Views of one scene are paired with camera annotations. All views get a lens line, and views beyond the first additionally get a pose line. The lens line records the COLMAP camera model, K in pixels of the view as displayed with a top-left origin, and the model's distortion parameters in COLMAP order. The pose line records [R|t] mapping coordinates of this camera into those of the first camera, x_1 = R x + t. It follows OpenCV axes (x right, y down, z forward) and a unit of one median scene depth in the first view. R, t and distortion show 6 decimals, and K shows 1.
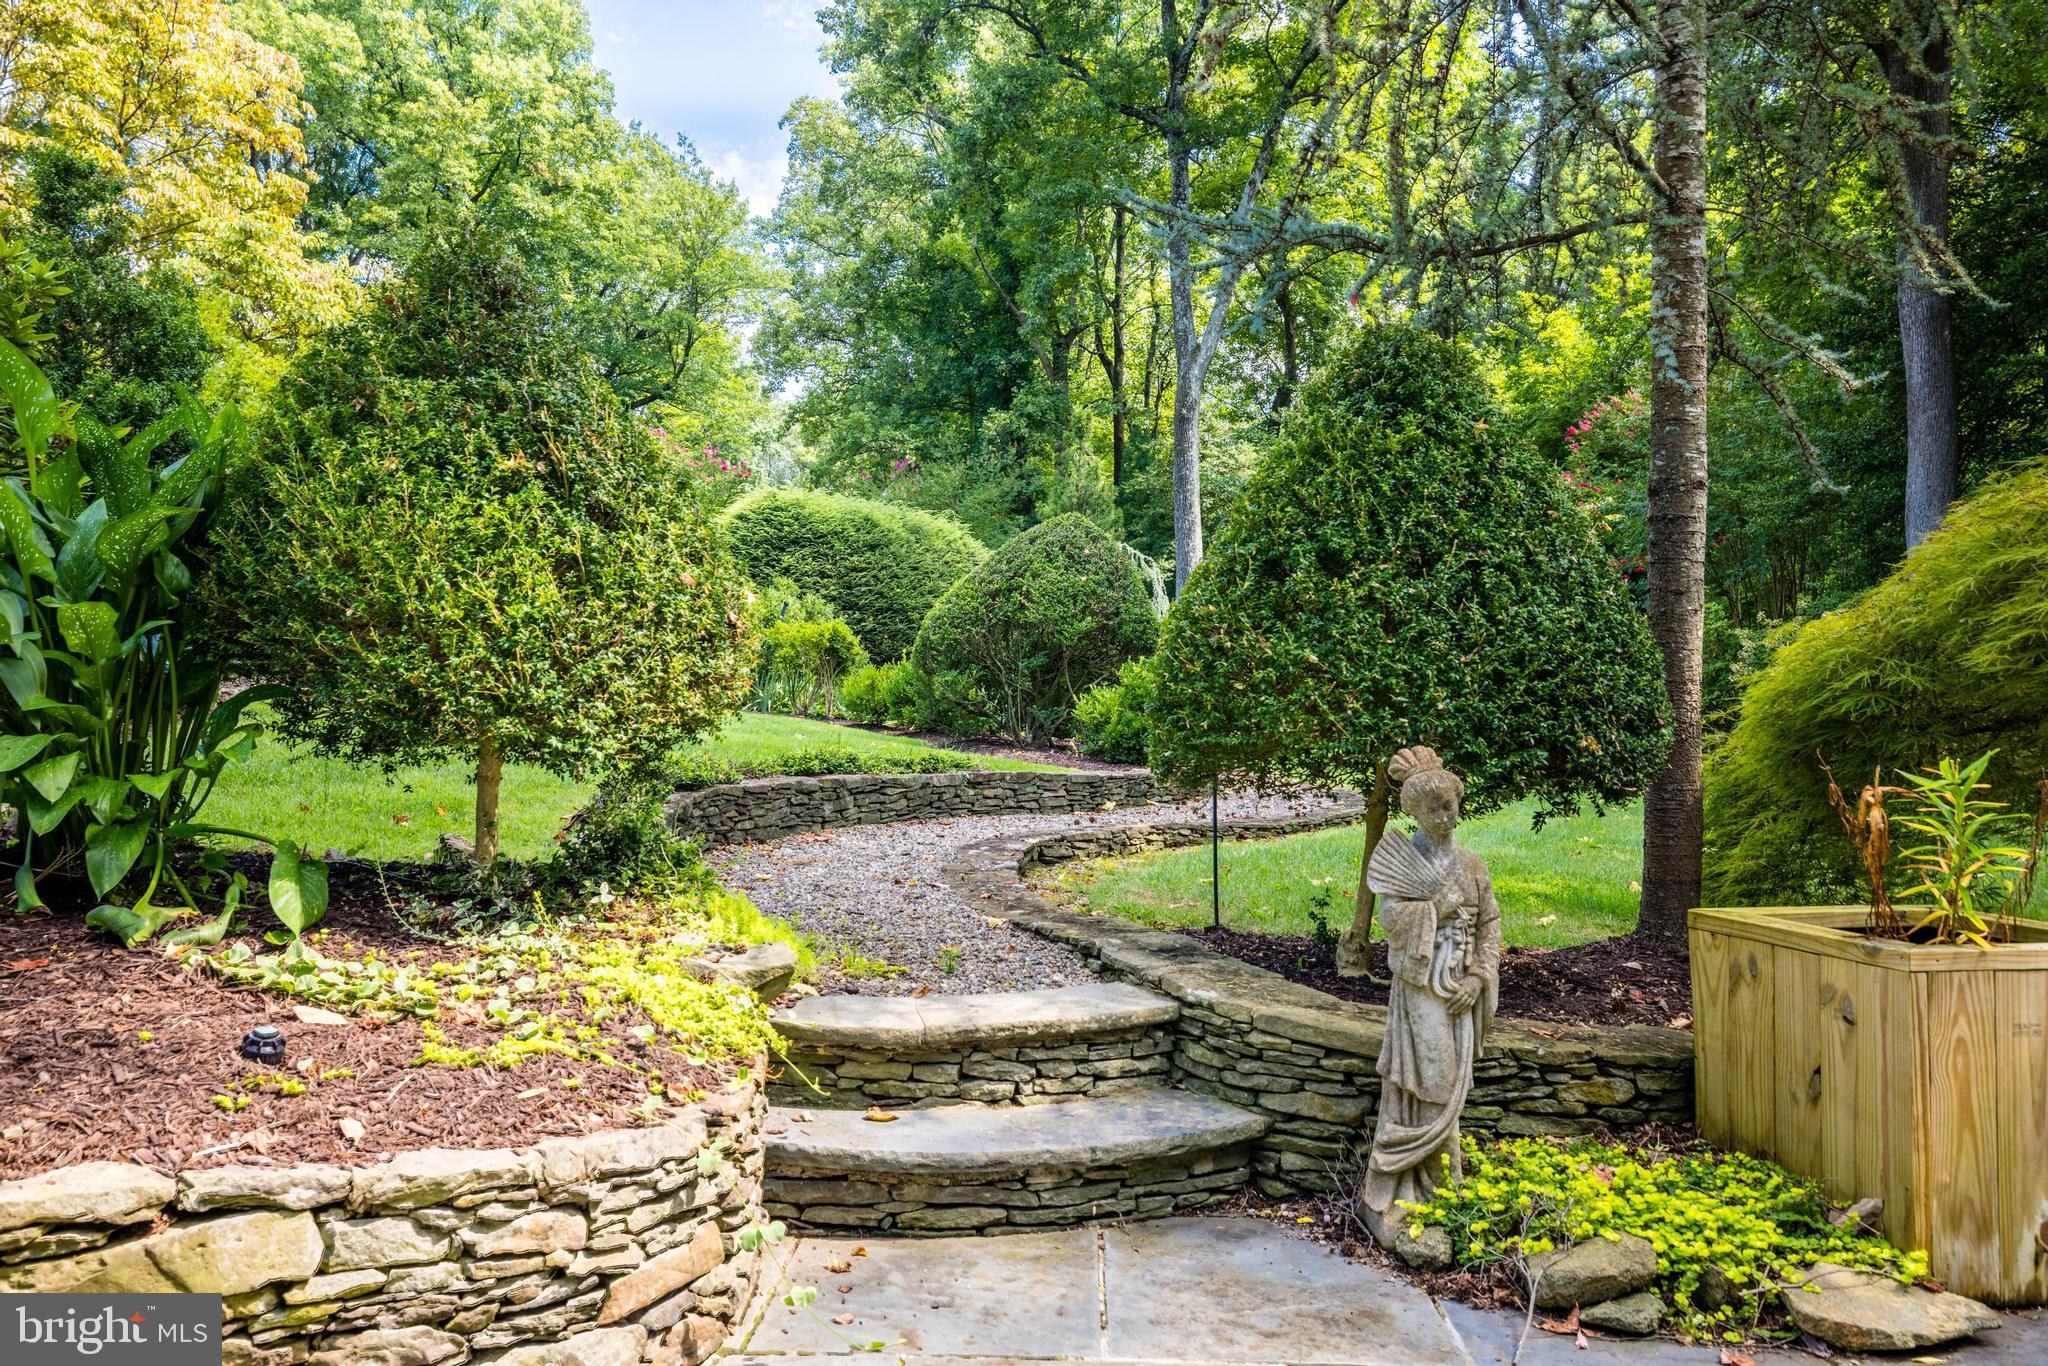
lens RADIAL K [[2730.0, 0, 1027.2], [0, 2730.0, 687.9], [0, 0, 1]] dist [-0.071129, 0.000000]
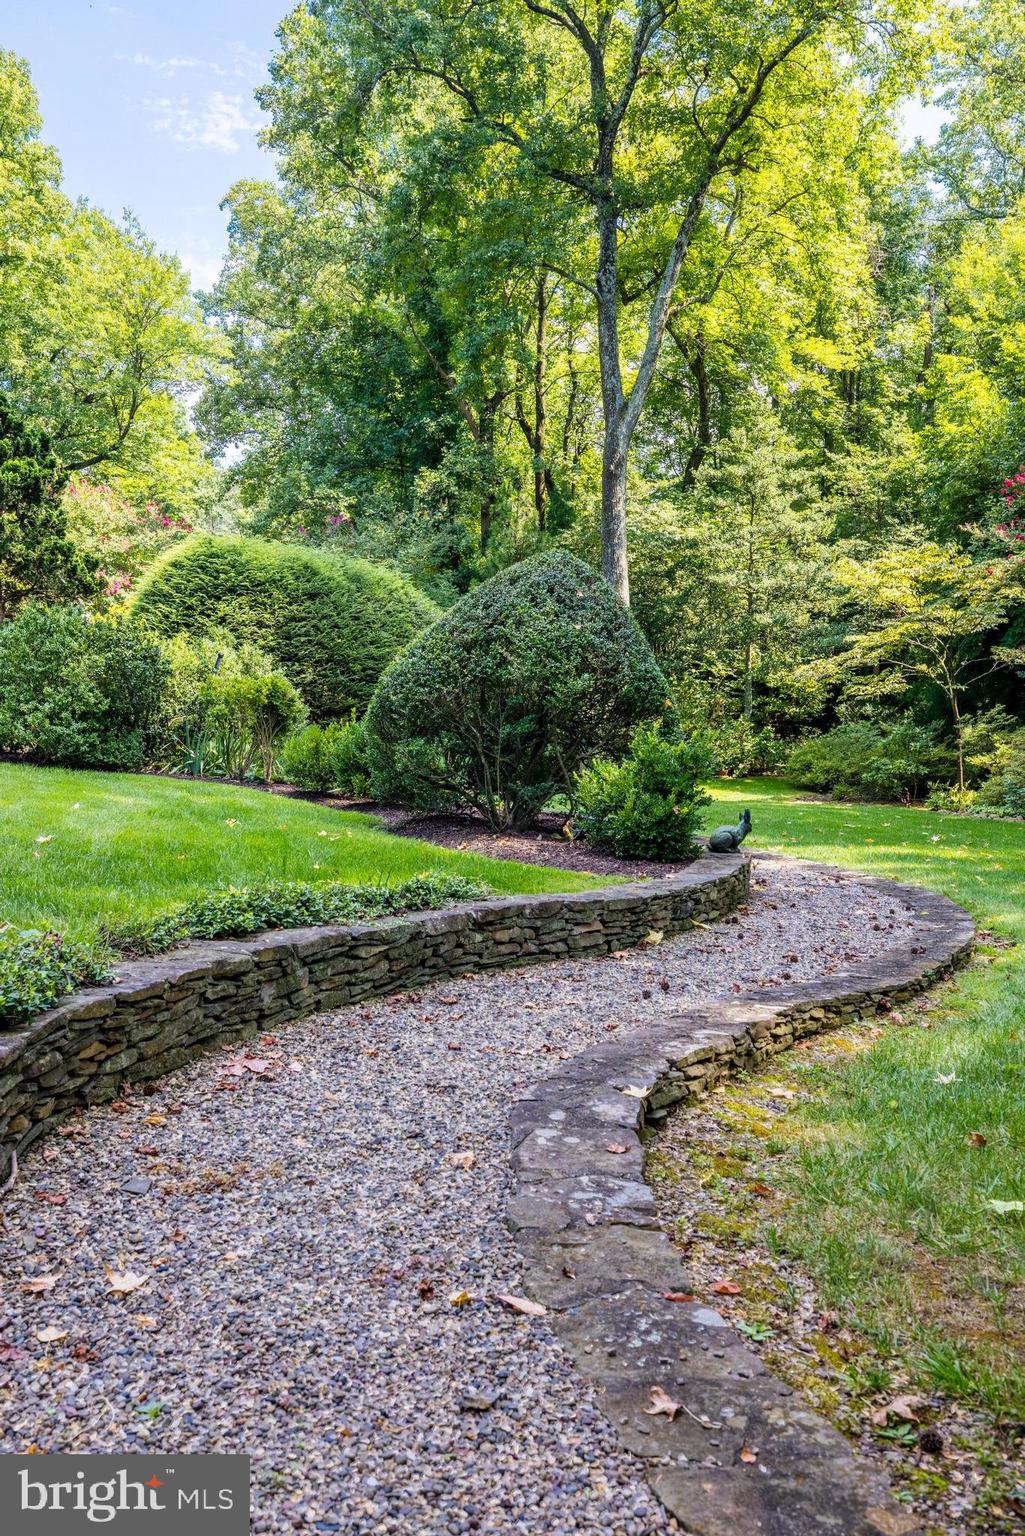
lens RADIAL K [[2047.5, 0, 508.6], [0, 2047.5, 760.7], [0, 0, 1]] dist [-0.071129, 0.000000]
pose [[0.998976, -0.000938, 0.045240, -0.016544], [-0.000089, 0.999742, 0.022705, -0.008066], [-0.045249, -0.022686, 0.998718, 0.224910]]
